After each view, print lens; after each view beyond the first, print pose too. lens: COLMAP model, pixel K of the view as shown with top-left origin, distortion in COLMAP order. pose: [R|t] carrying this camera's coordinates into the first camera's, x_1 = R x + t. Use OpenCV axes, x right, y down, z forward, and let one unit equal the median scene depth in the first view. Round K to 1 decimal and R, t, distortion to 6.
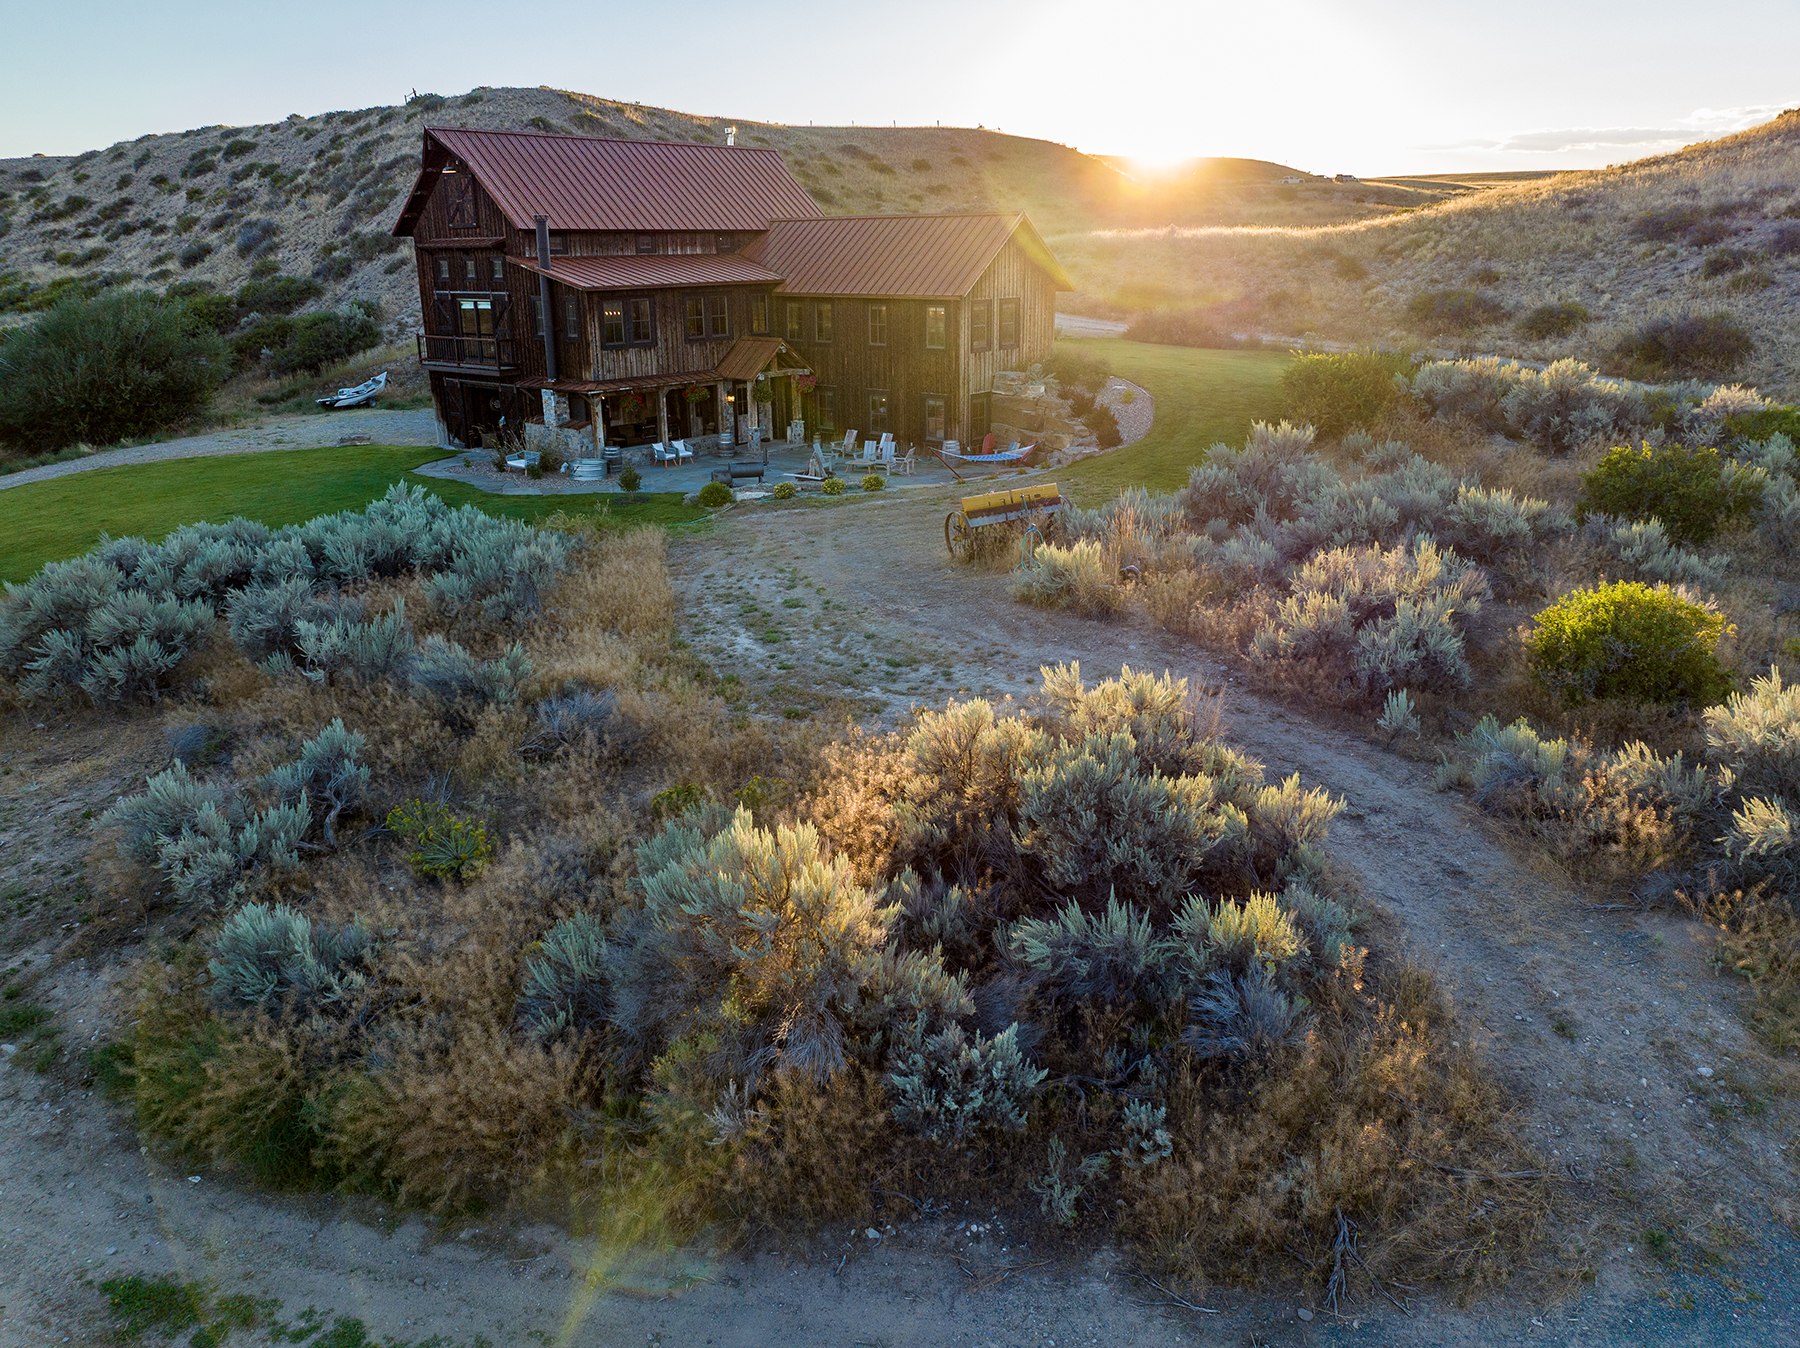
lens RADIAL K [[1265.5, 0, 903.2], [0, 1265.5, 672.8], [0, 0, 1]] dist [-0.030866, -0.006913]
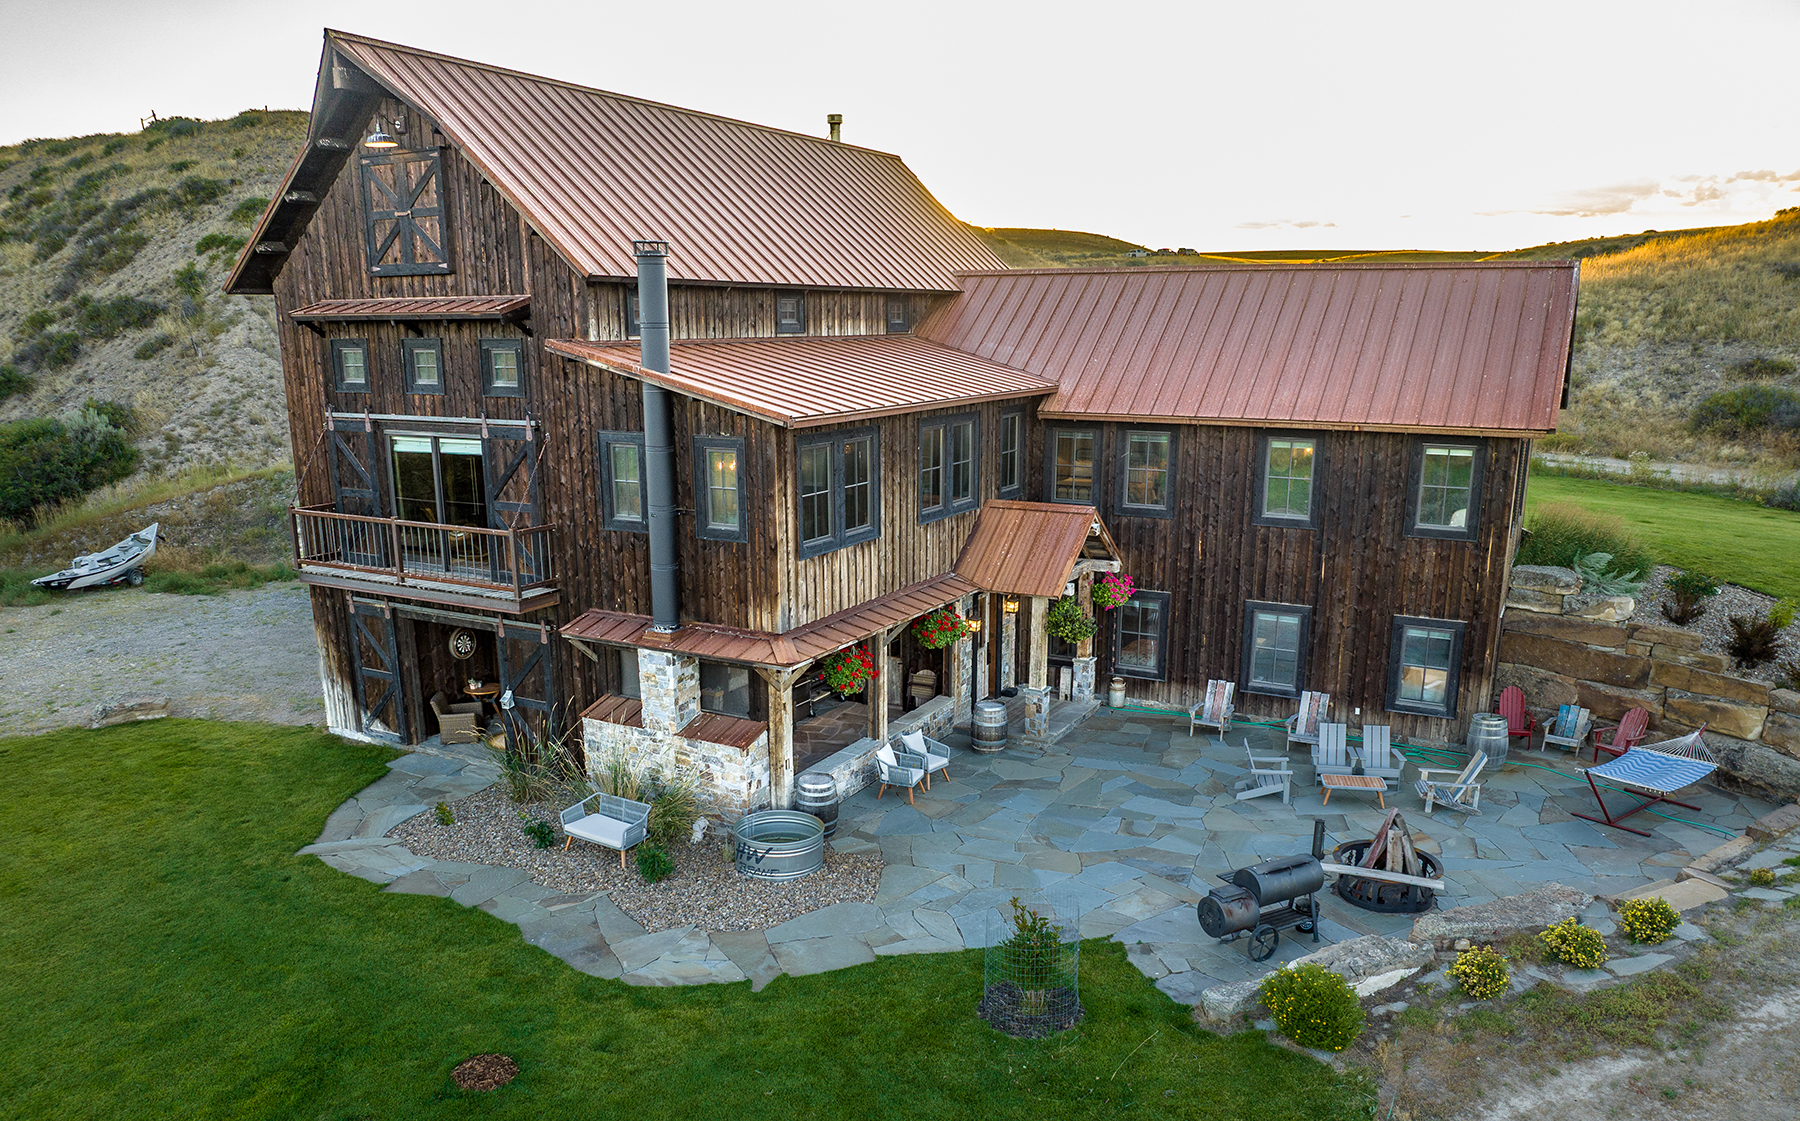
lens RADIAL K [[1257.1, 0, 884.8], [0, 1257.1, 672.9], [0, 0, 1]] dist [-0.034346, 0.022176]
pose [[0.983903, -0.044361, 0.173113, -0.255292], [0.053513, 0.997386, -0.048562, -0.175710], [-0.170506, 0.057044, 0.983704, 0.521568]]
